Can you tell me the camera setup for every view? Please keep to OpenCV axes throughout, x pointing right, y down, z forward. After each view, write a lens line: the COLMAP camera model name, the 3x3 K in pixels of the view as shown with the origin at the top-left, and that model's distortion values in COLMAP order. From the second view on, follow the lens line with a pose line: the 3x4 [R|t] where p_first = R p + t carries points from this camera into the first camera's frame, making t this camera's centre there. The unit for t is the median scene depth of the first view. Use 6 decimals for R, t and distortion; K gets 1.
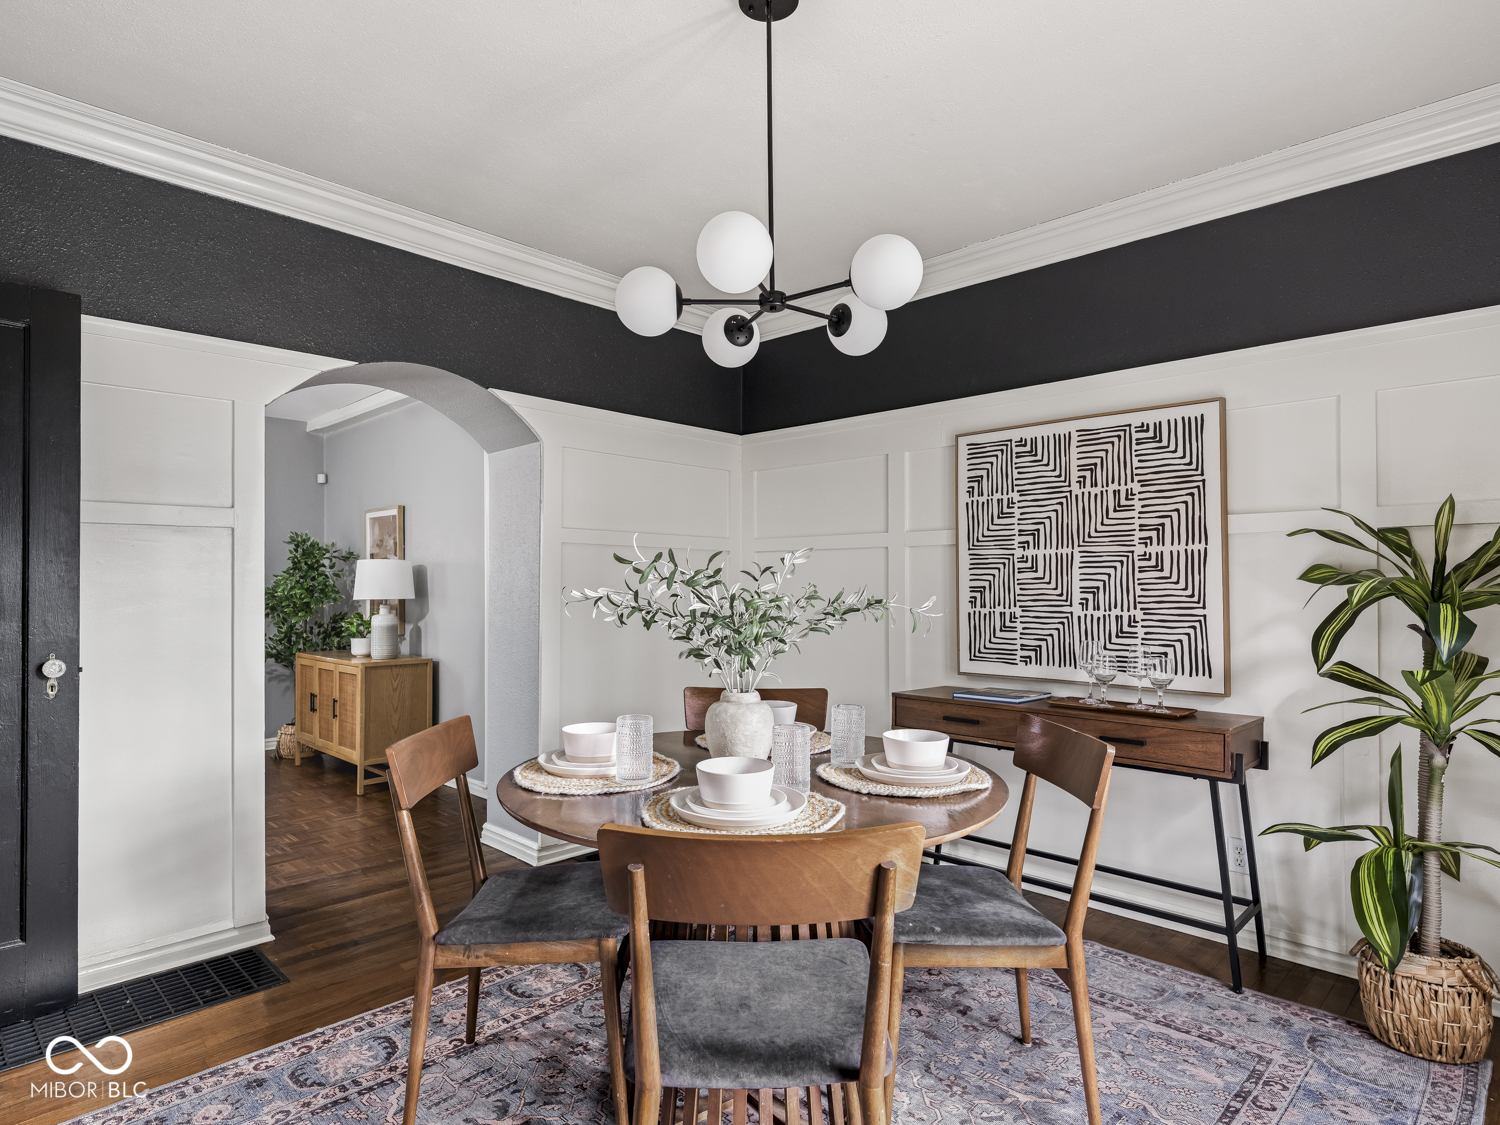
lens RADIAL K [[885.2, 0, 764.4], [0, 885.2, 584.0], [0, 0, 1]] dist [0.000429, -0.000995]
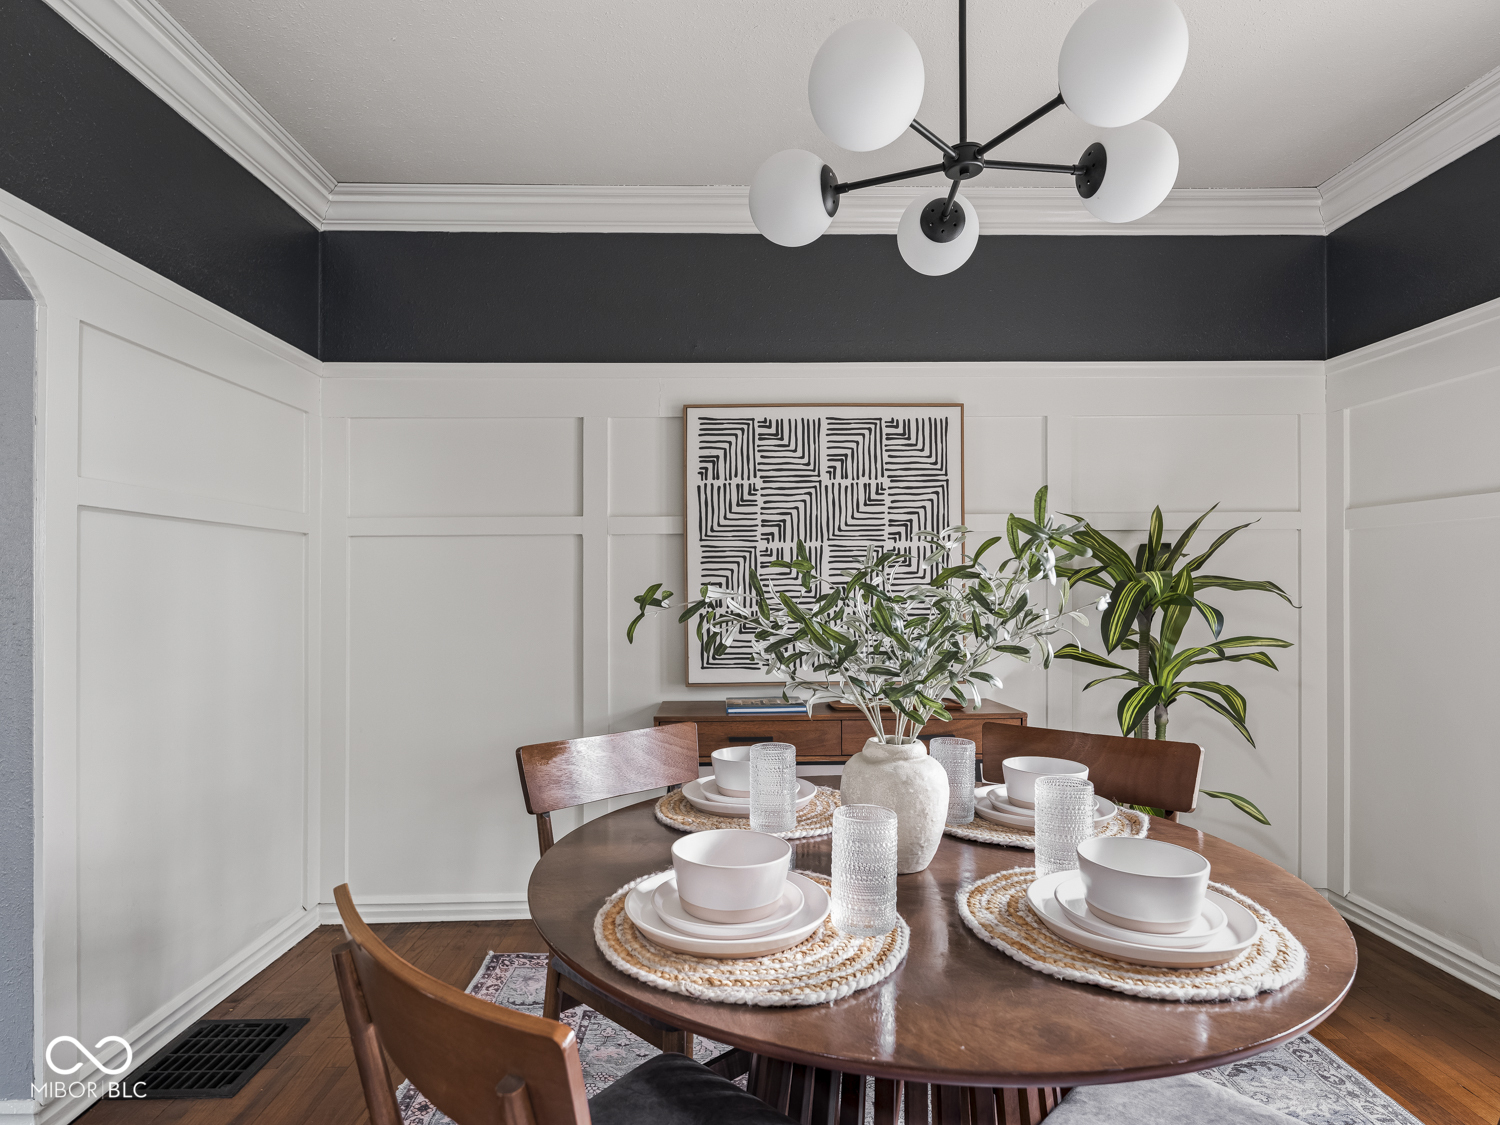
lens RADIAL K [[885.2, 0, 764.4], [0, 885.2, 584.0], [0, 0, 1]] dist [0.000429, -0.000995]
pose [[0.689466, -0.008621, 0.724266, -0.371440], [0.006626, 0.999962, 0.005595, -0.000865], [-0.724287, 0.000942, 0.689498, 0.382698]]
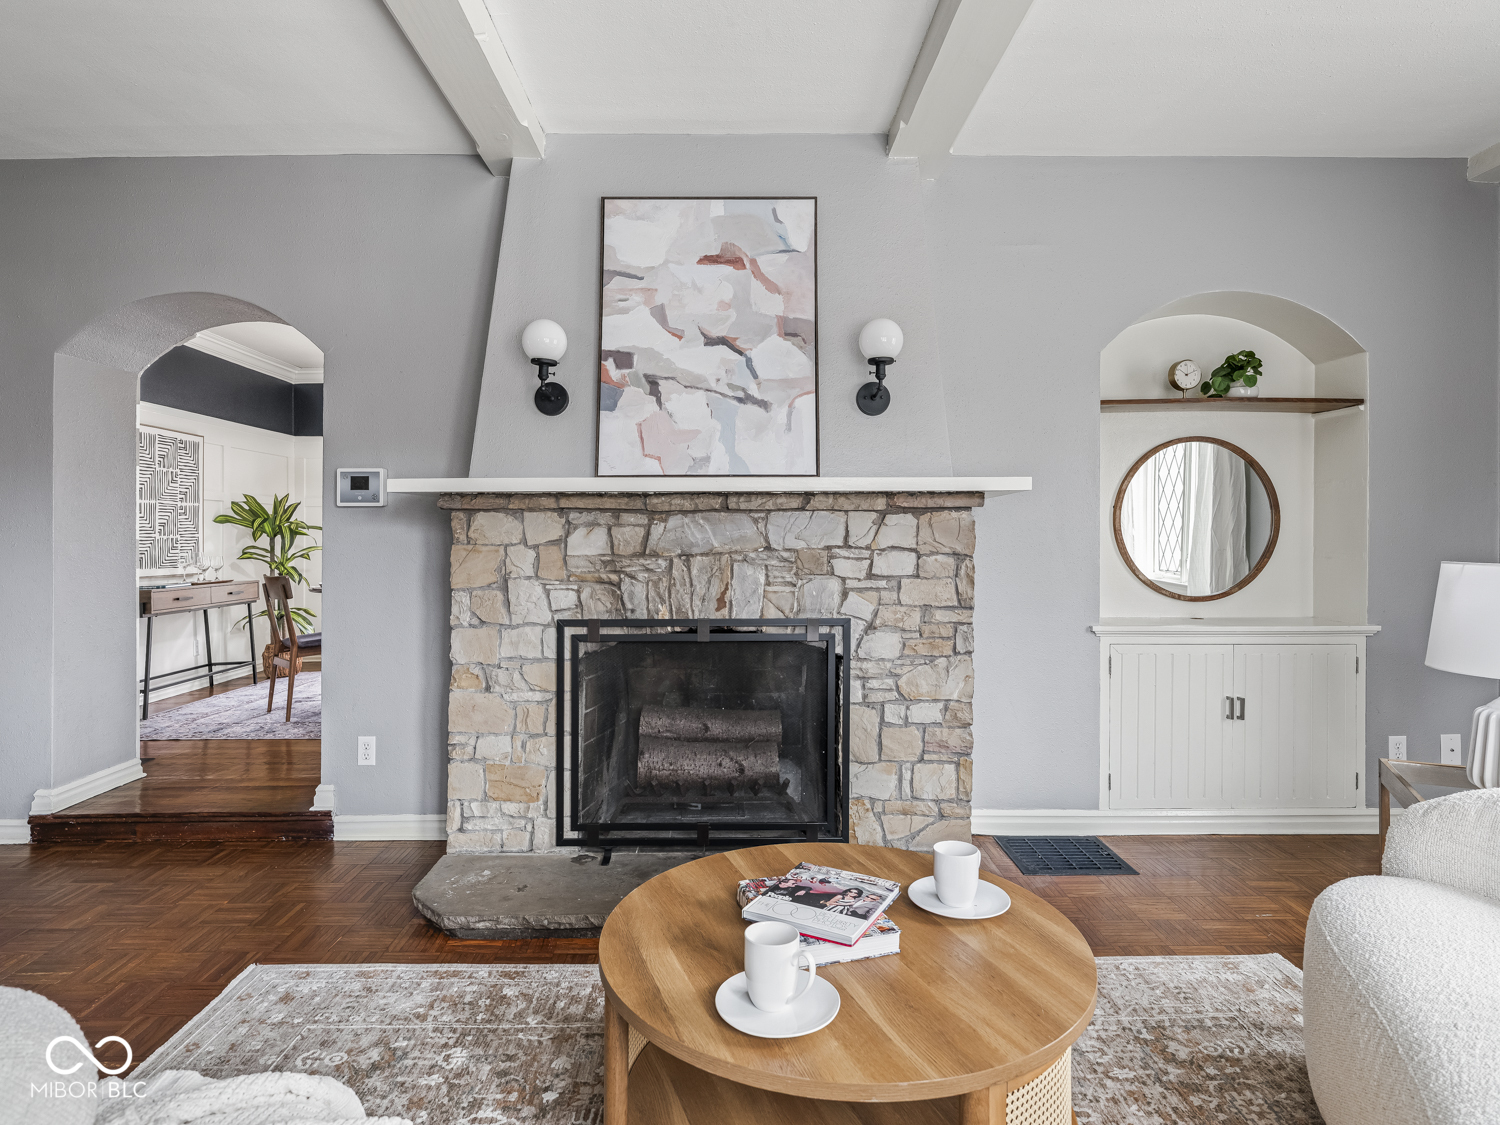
lens RADIAL K [[835.4, 0, 742.8], [0, 835.4, 526.2], [0, 0, 1]] dist [0.004070, -0.001071]
pose [[-0.715080, 0.010450, 0.698965, -1.606084], [-0.001290, 0.999867, -0.016269, 0.034884], [-0.699042, -0.012535, -0.714971, 1.338917]]
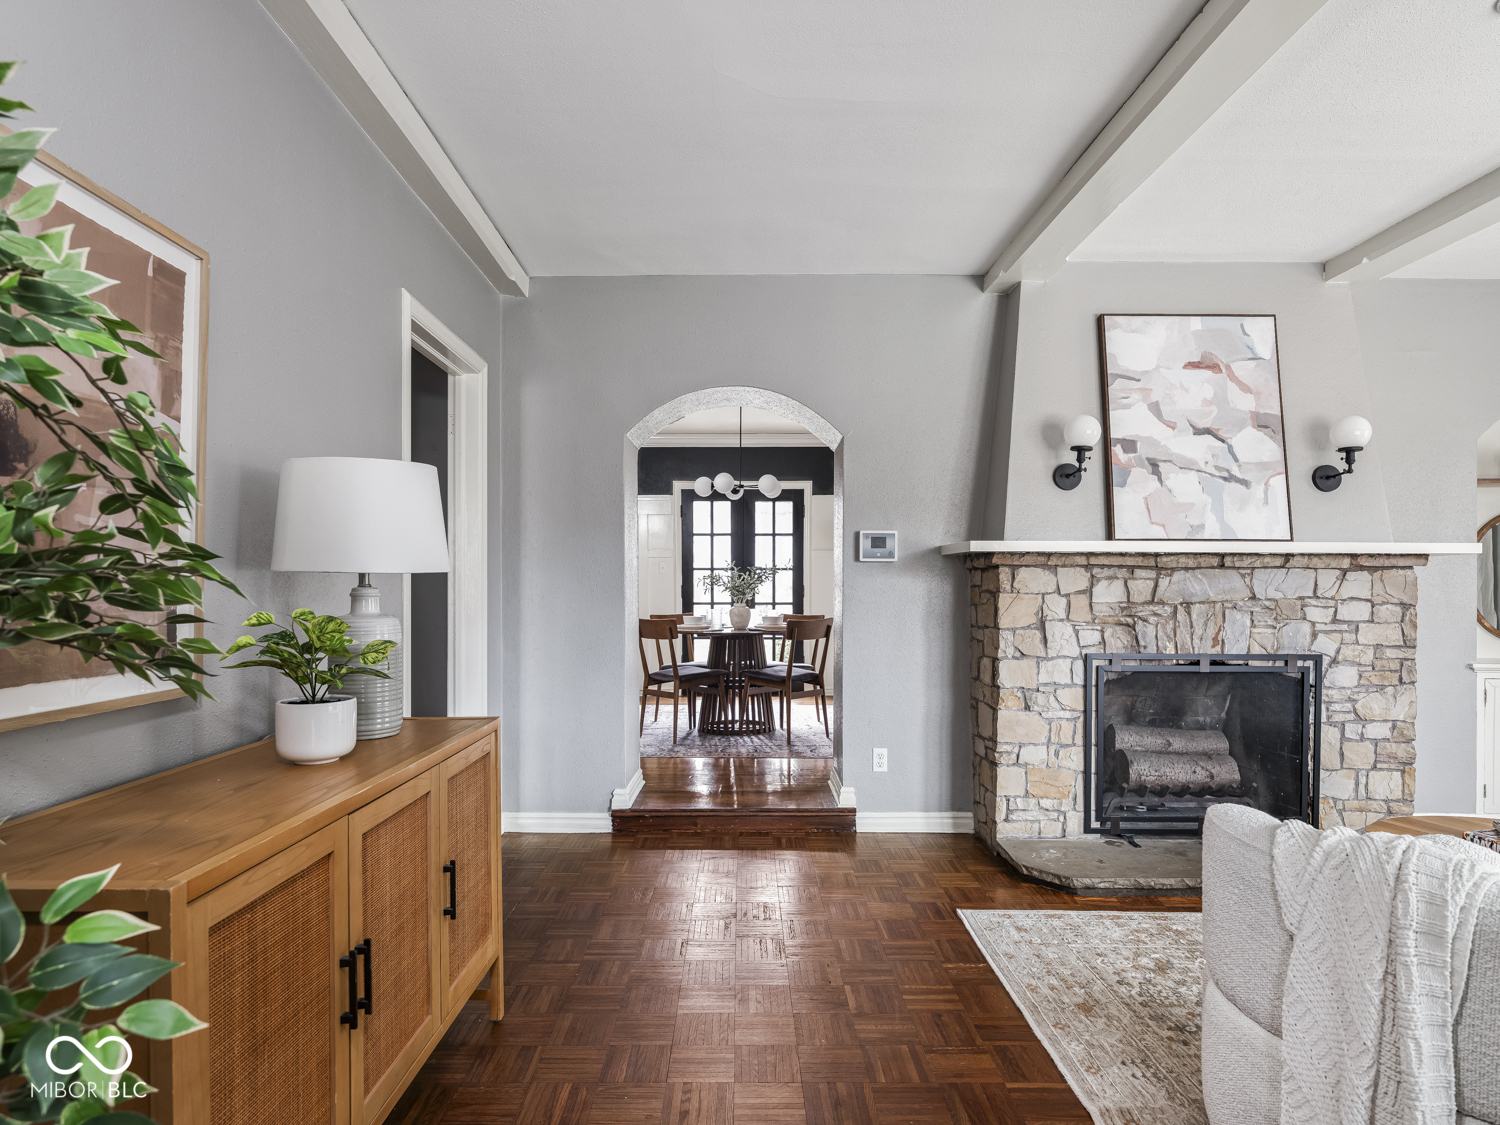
lens RADIAL K [[826.1, 0, 748.3], [0, 826.1, 579.0], [0, 0, 1]] dist [0.000640, -0.002936]
pose [[-0.710244, 0.002748, 0.703950, -1.317480], [-0.009016, 0.999875, -0.013000, 0.038735], [-0.703897, -0.015580, -0.710131, 1.905647]]
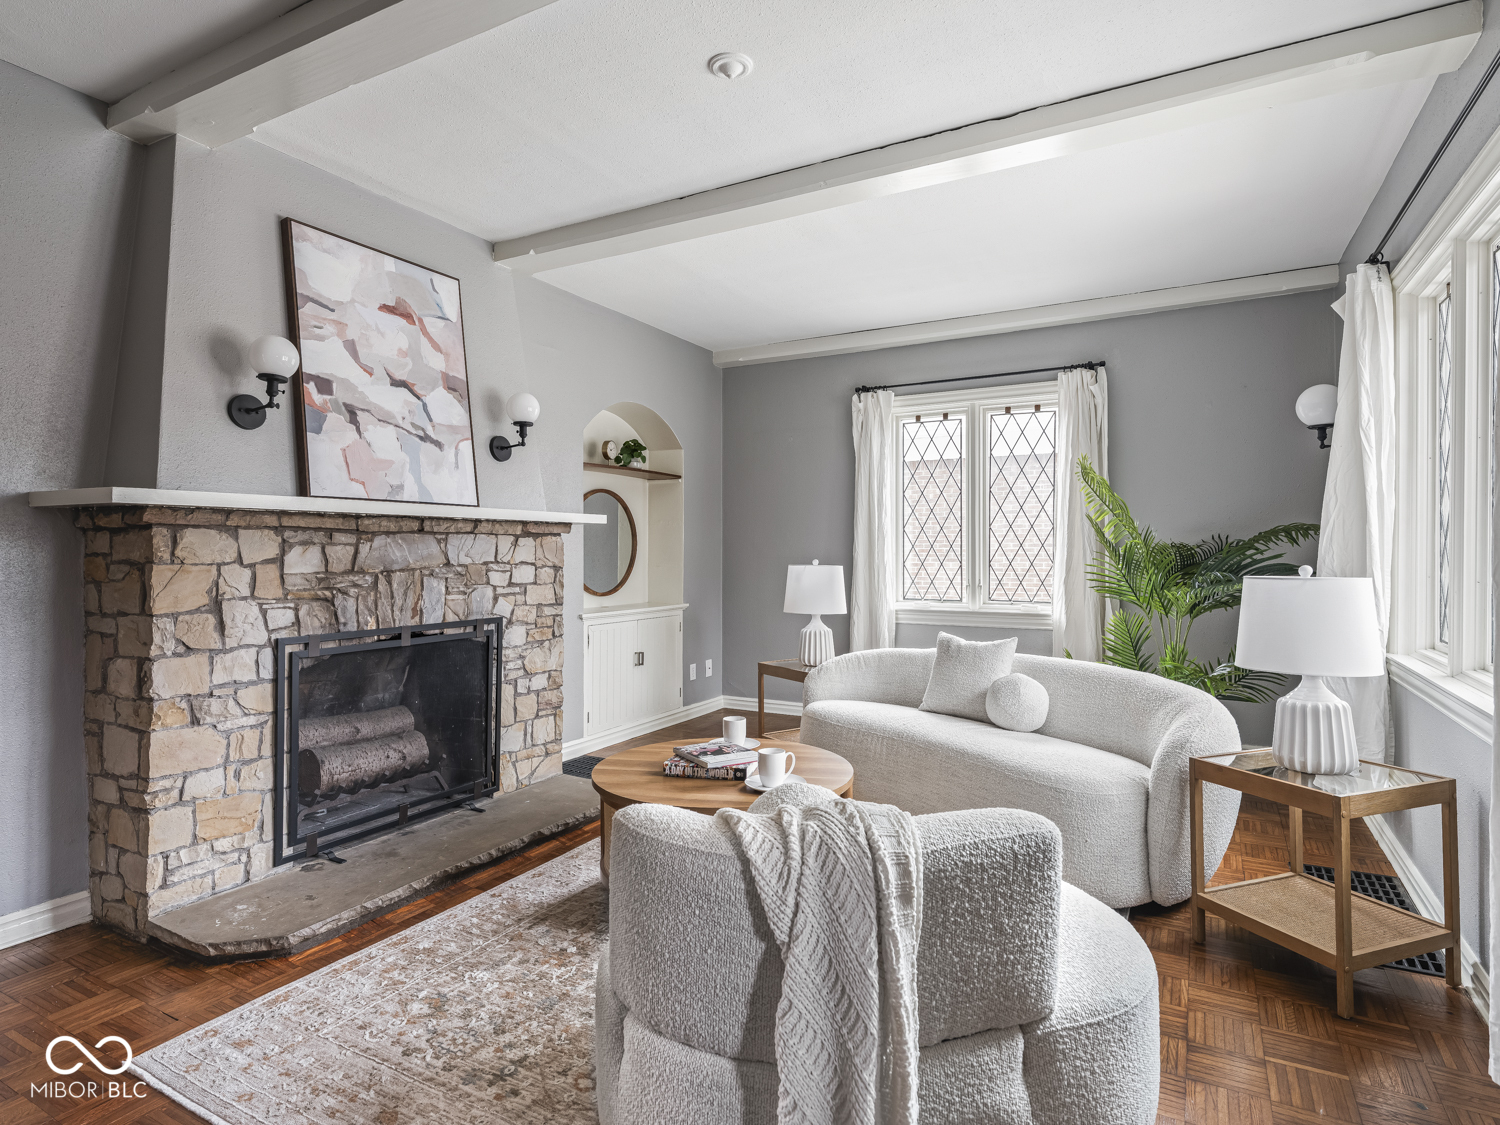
lens RADIAL K [[812.6, 0, 744.1], [0, 812.6, 544.9], [0, 0, 1]] dist [0.003709, -0.002549]
pose [[-0.962083, 0.001550, -0.272751, -1.114756], [0.005443, 0.999894, -0.013516, 0.035198], [0.272701, -0.014488, -0.961990, 1.773381]]
